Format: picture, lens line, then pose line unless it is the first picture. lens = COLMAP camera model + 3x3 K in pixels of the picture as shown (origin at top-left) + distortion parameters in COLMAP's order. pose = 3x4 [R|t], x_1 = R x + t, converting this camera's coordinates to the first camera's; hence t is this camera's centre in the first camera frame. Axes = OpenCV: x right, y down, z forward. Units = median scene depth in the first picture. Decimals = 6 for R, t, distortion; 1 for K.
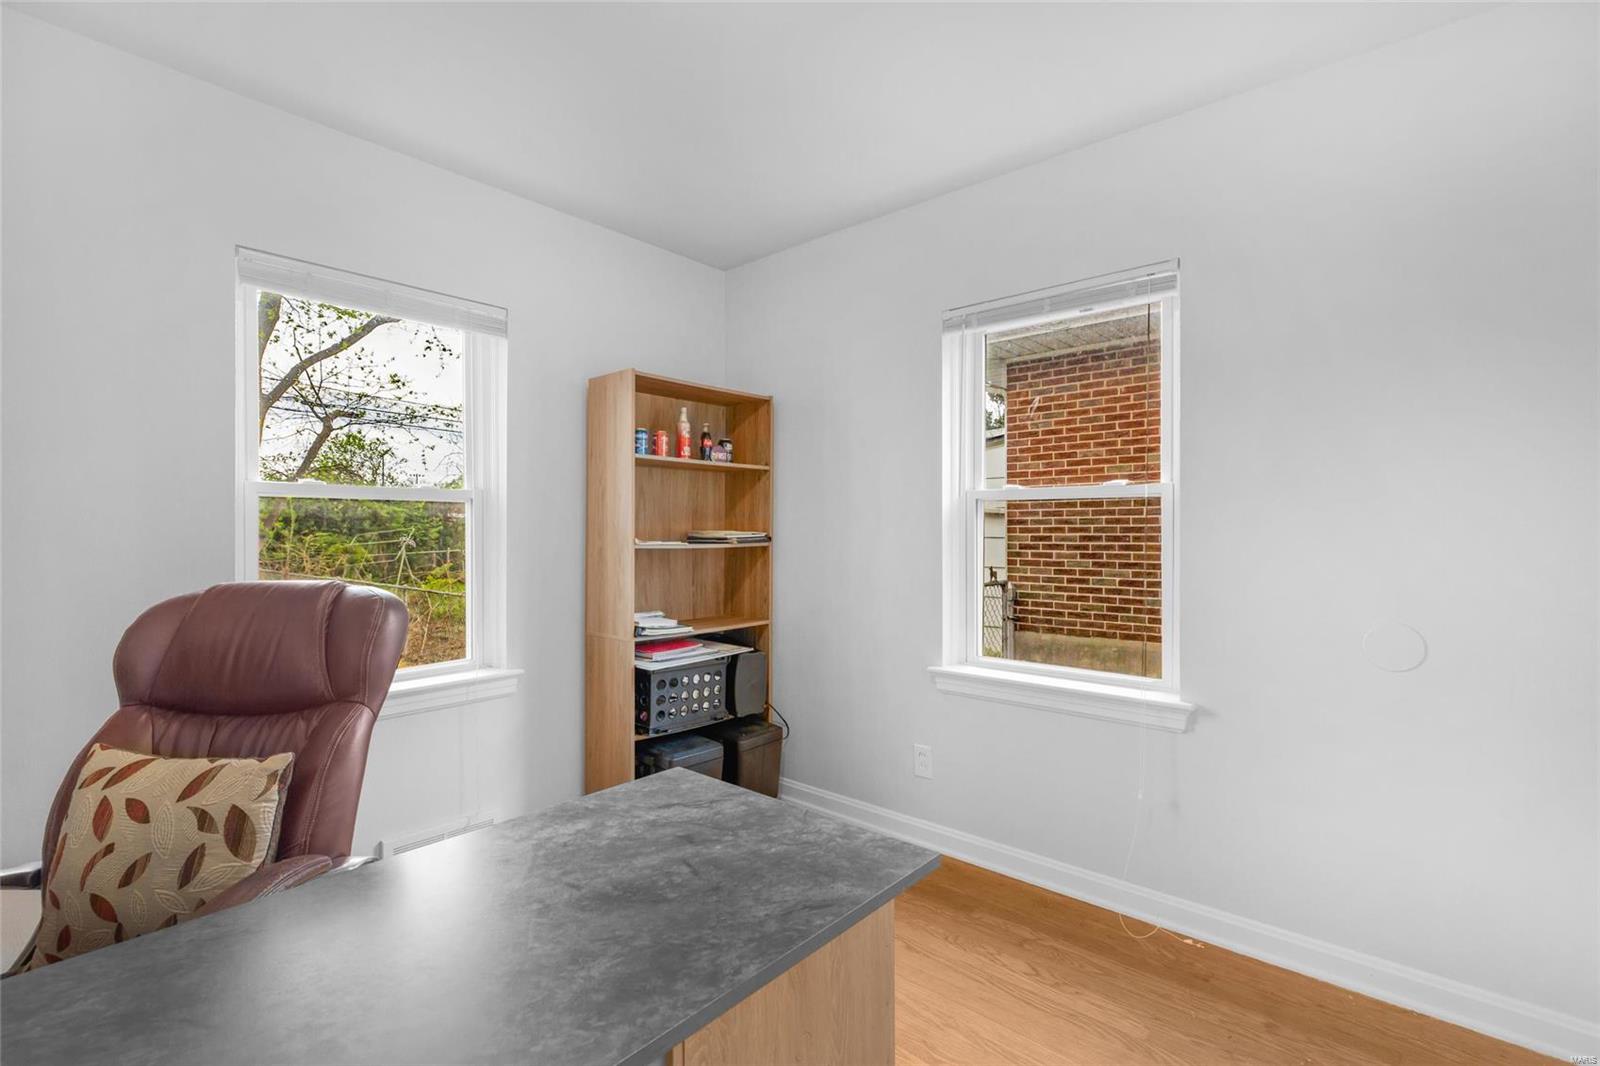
lens RADIAL K [[713.6, 0, 790.4], [0, 713.6, 542.1], [0, 0, 1]] dist [0.002331, 0.000600]
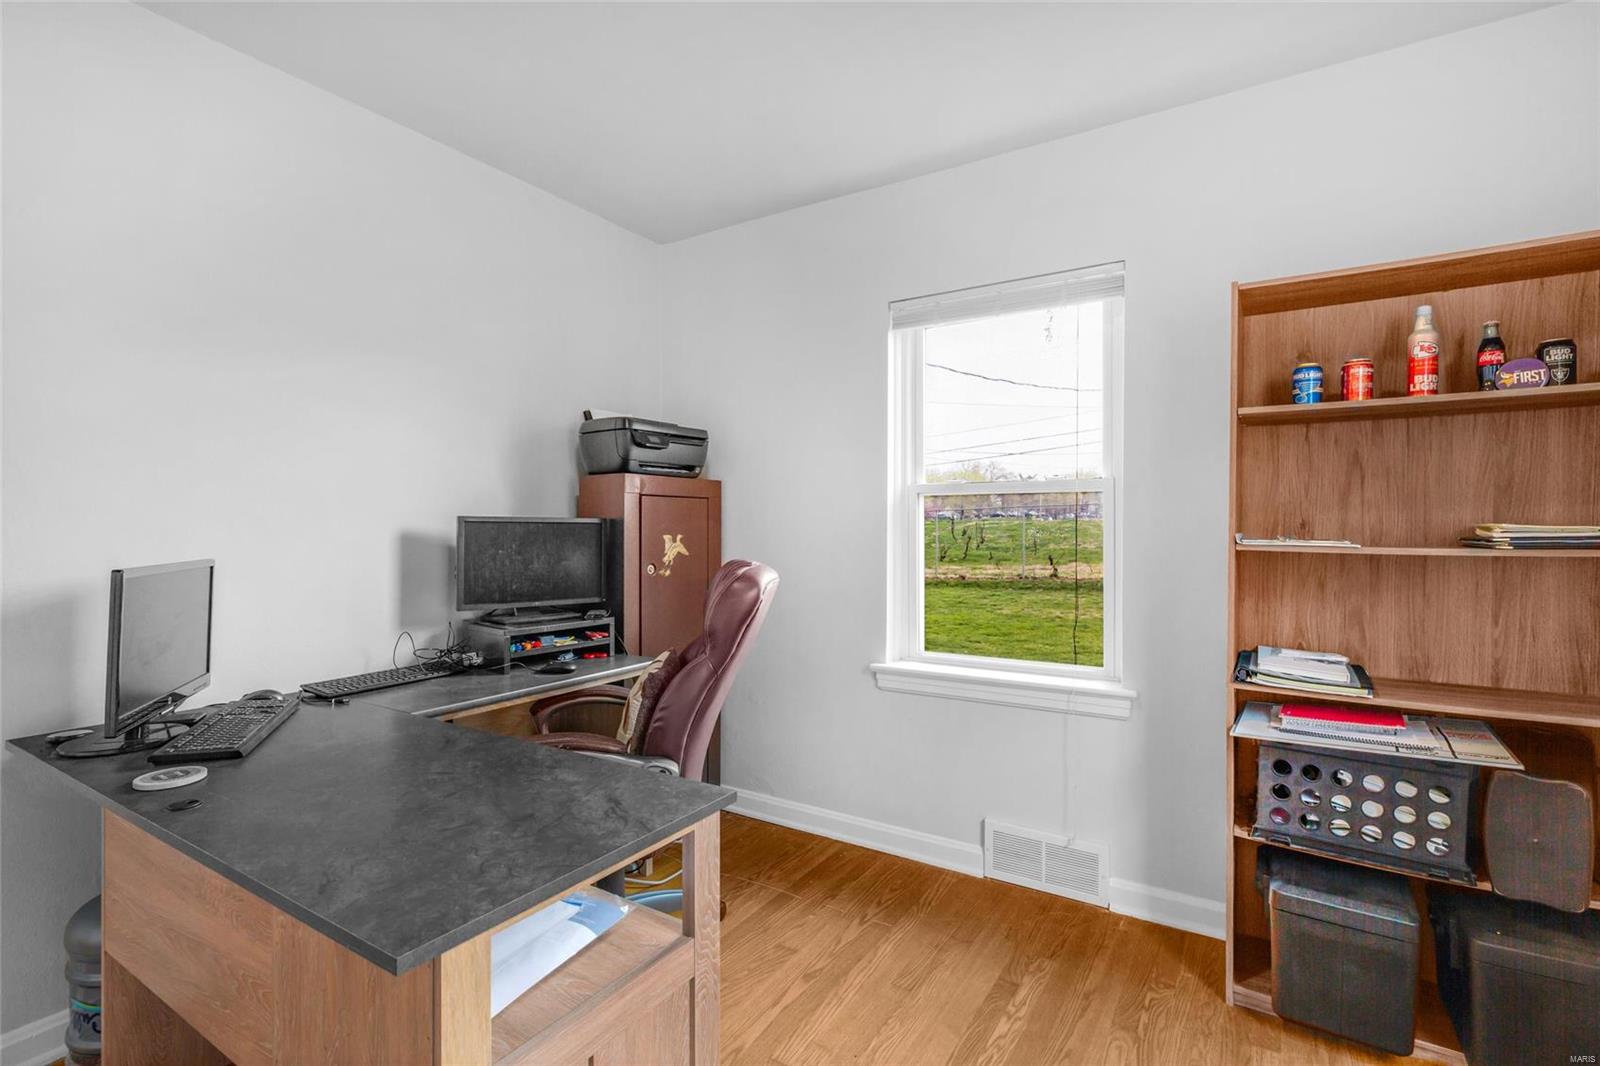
lens RADIAL K [[713.6, 0, 790.4], [0, 713.6, 542.1], [0, 0, 1]] dist [0.002331, 0.000600]
pose [[0.180470, 0.022227, -0.983329, 0.355935], [-0.016670, 0.999670, 0.019537, -0.004843], [0.983439, 0.012866, 0.180781, 0.450694]]
